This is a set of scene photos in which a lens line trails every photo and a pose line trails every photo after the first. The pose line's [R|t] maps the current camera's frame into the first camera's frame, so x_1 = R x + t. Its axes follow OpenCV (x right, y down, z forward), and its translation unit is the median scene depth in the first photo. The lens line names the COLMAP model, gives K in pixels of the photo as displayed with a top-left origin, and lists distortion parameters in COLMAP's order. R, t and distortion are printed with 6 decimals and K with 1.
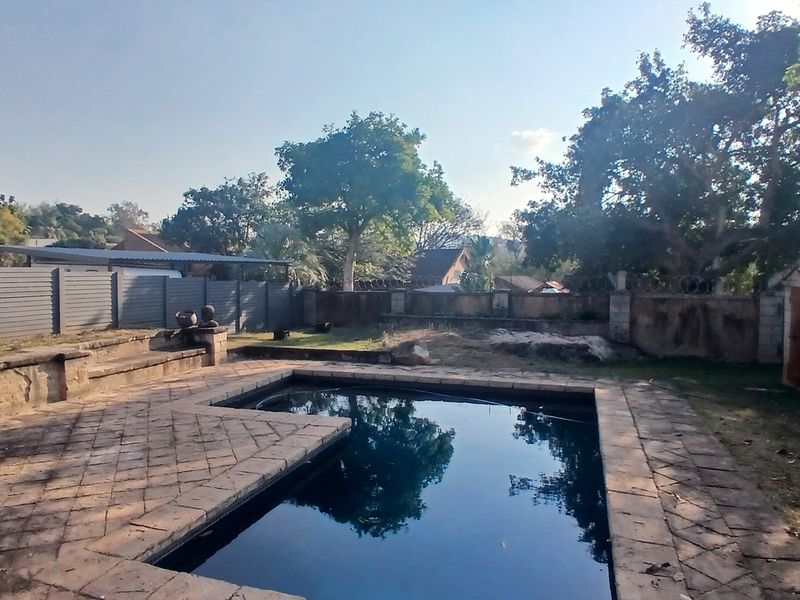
lens RADIAL K [[519.0, 0, 400.1], [0, 519.0, 298.7], [0, 0, 1]] dist [-0.042550, -0.002655]
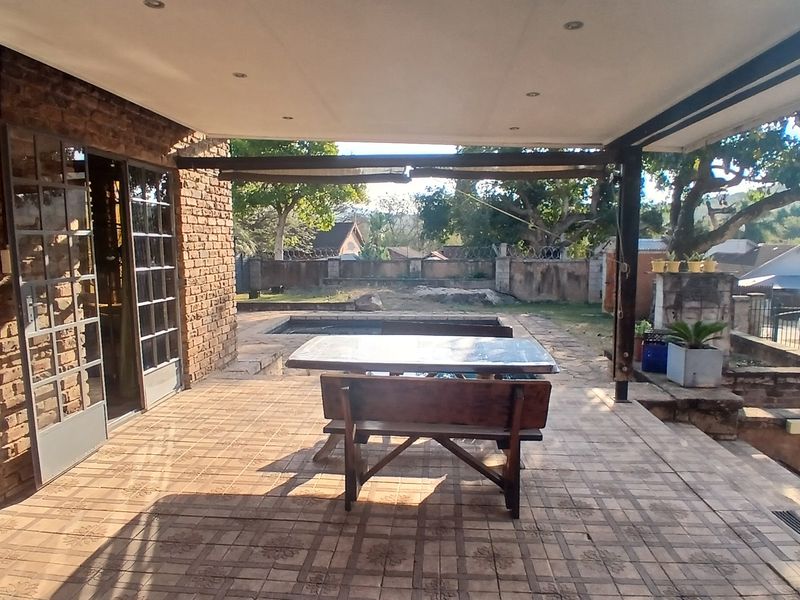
lens RADIAL K [[519.0, 0, 400.1], [0, 519.0, 298.7], [0, 0, 1]] dist [-0.042550, -0.002655]
pose [[0.966205, -0.030630, 0.255949, -0.220154], [0.015956, 0.998118, 0.059214, 0.010244], [-0.257281, -0.053128, 0.964875, -0.323792]]
